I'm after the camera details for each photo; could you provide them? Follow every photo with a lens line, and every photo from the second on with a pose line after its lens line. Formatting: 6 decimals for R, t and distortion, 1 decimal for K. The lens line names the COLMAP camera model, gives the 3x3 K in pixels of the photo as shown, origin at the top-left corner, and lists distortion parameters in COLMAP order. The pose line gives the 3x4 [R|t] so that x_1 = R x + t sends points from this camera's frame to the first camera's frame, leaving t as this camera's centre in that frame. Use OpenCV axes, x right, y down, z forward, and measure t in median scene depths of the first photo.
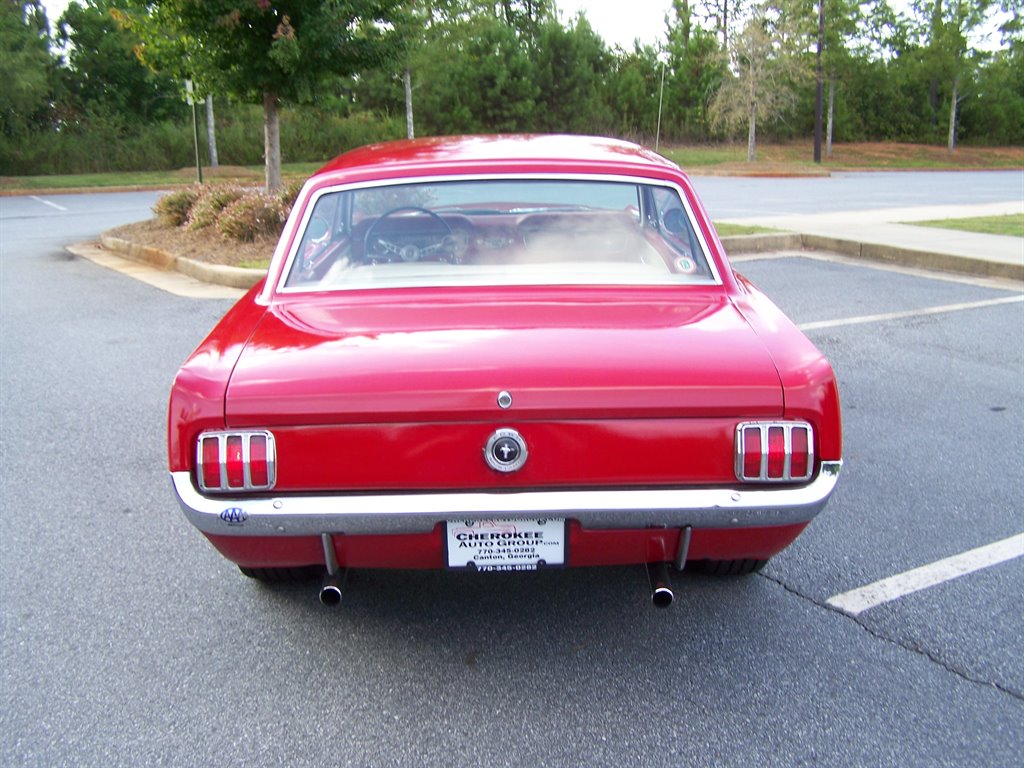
lens RADIAL K [[1159.3, 0, 494.9], [0, 1159.3, 405.8], [0, 0, 1]] dist [-0.212208, 0.394583]
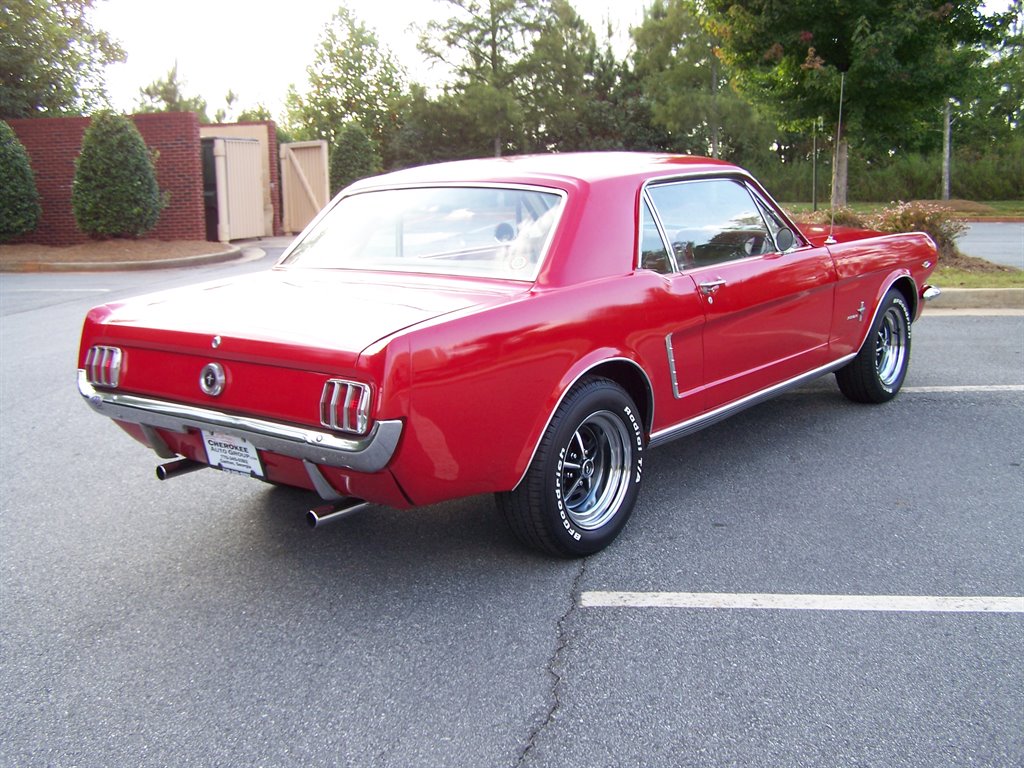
lens RADIAL K [[1159.3, 0, 494.9], [0, 1159.3, 405.8], [0, 0, 1]] dist [-0.212208, 0.394583]
pose [[0.767092, 0.128907, -0.628453, 0.834724], [-0.146547, 0.988913, 0.023968, -0.008669], [0.624575, 0.073712, 0.777478, 0.121183]]
